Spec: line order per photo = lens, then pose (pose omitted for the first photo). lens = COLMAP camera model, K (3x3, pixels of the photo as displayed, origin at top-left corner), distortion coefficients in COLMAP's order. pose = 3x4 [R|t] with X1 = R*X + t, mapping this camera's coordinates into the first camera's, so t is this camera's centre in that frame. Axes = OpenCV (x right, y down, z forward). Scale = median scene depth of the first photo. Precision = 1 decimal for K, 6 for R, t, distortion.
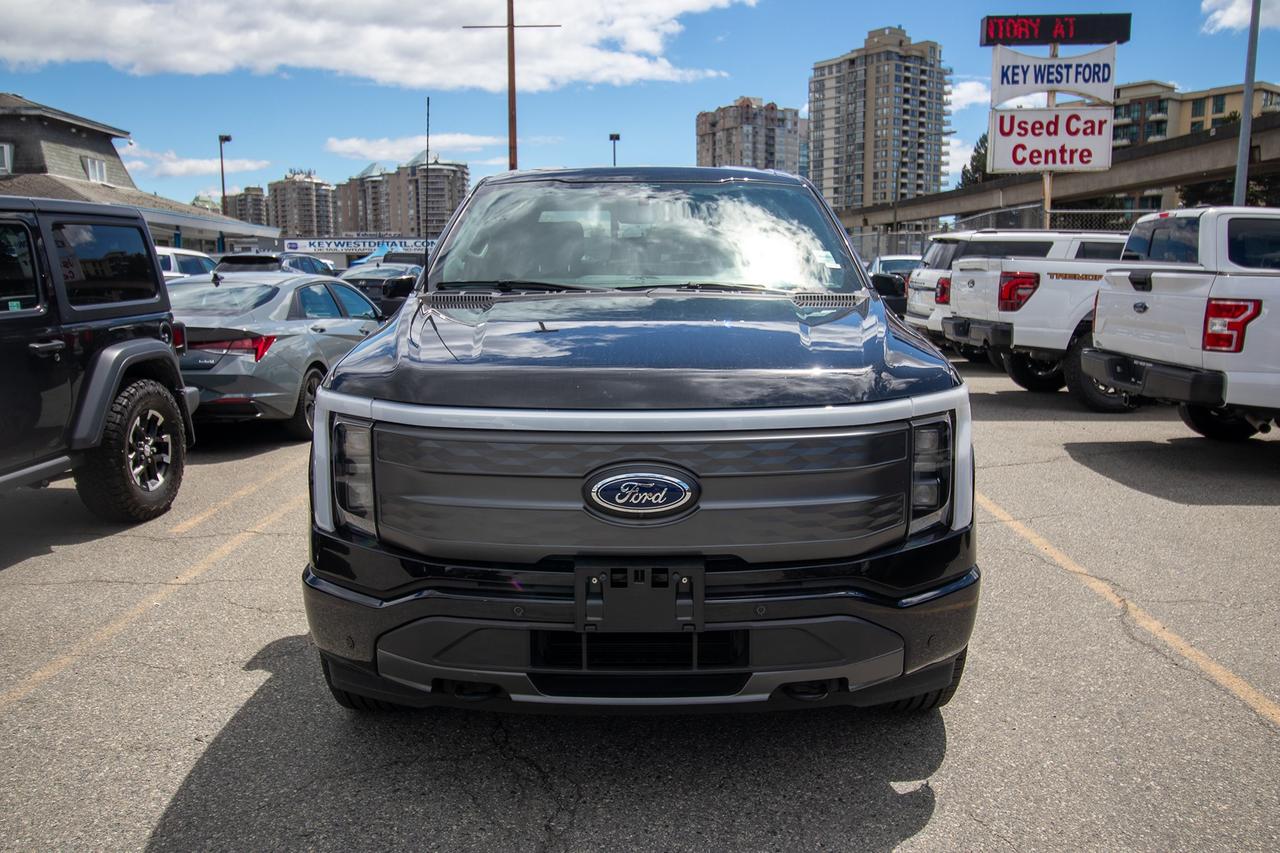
lens RADIAL K [[1012.5, 0, 640.0], [0, 1012.5, 426.5], [0, 0, 1]] dist [0.009923, 0.001932]
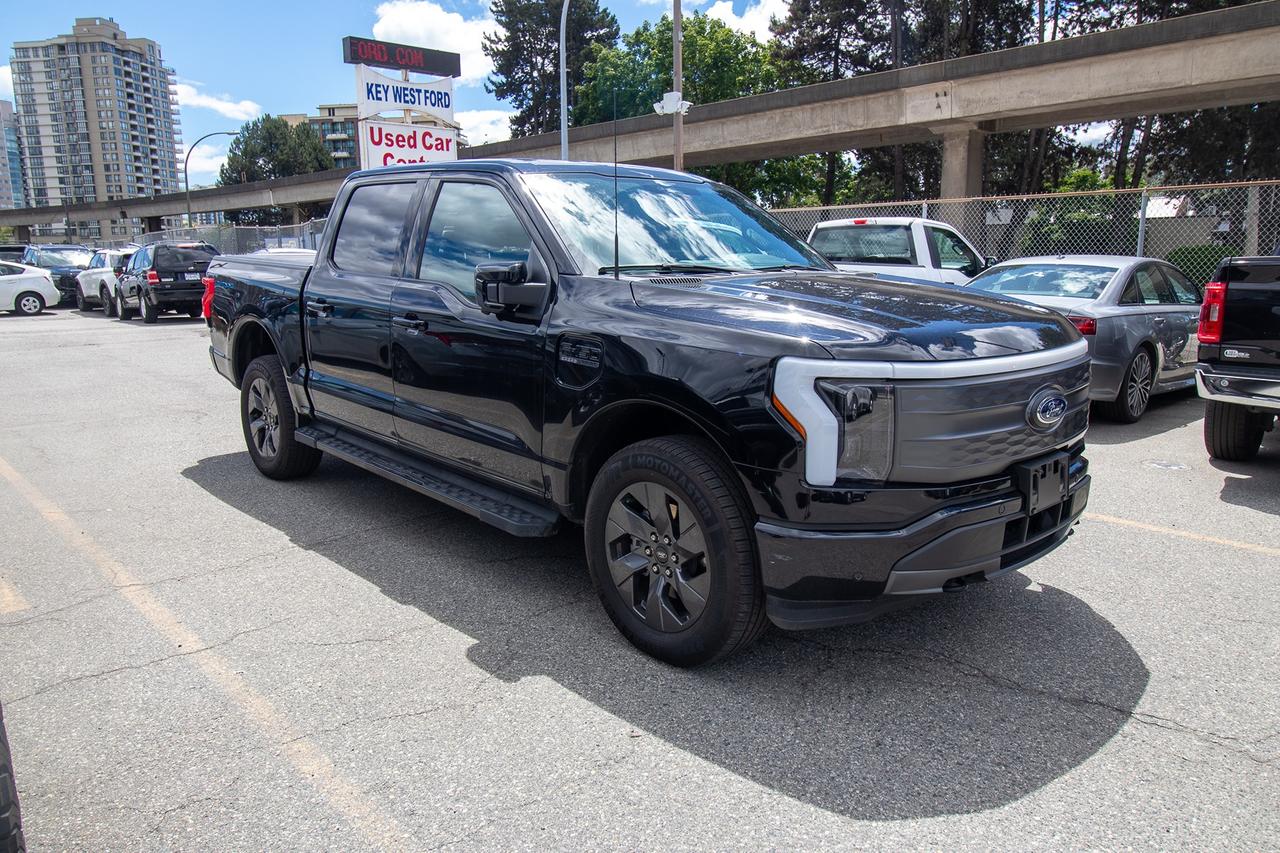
lens RADIAL K [[893.8, 0, 640.0], [0, 893.8, 426.5], [0, 0, 1]] dist [0.006612, -0.002424]
pose [[0.728864, -0.127268, 0.672726, -0.147389], [0.108527, 0.991625, 0.070014, -0.007256], [-0.676002, 0.021978, 0.736572, 0.053705]]
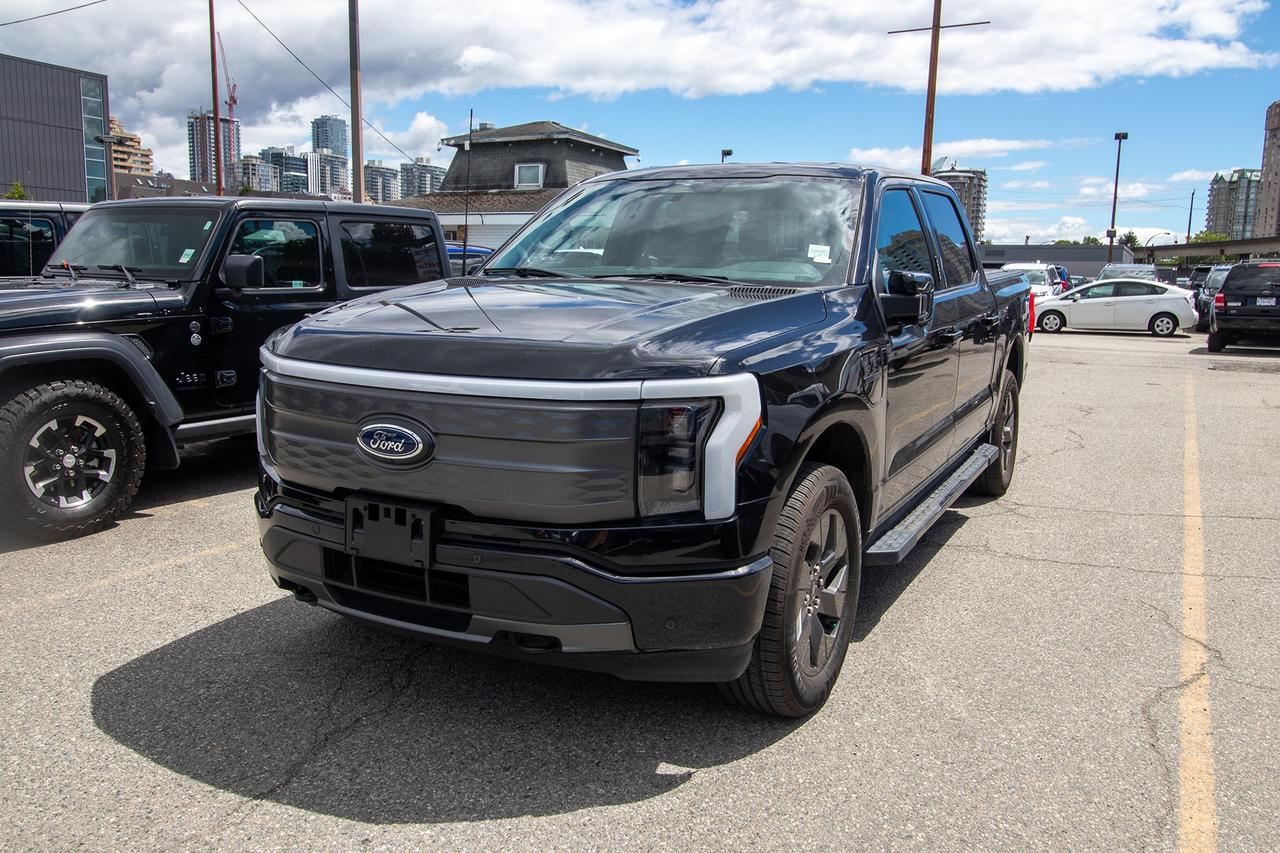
lens RADIAL K [[1007.9, 0, 638.8], [0, 1007.9, 432.4], [0, 0, 1]] dist [0.013942, -0.002078]
pose [[0.883540, 0.095072, -0.458605, 0.090902], [-0.095770, 0.995165, 0.021796, 0.000289], [0.458459, 0.024663, 0.888373, 0.011564]]
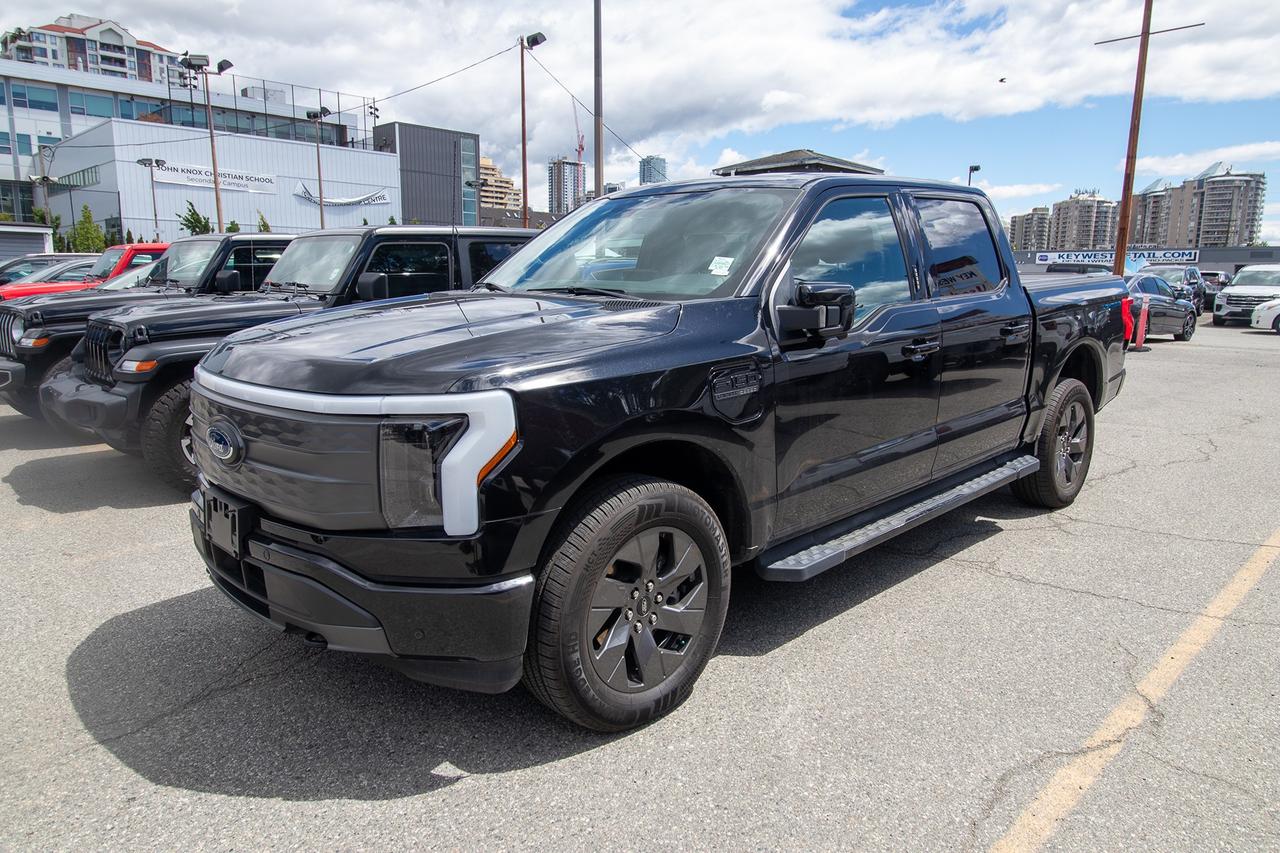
lens RADIAL K [[838.2, 0, 642.8], [0, 838.2, 439.4], [0, 0, 1]] dist [0.008058, -0.005281]
pose [[0.707502, 0.143744, -0.691938, 0.130945], [-0.118842, 0.989352, 0.084015, -0.010874], [0.696647, 0.022791, 0.717052, 0.070222]]
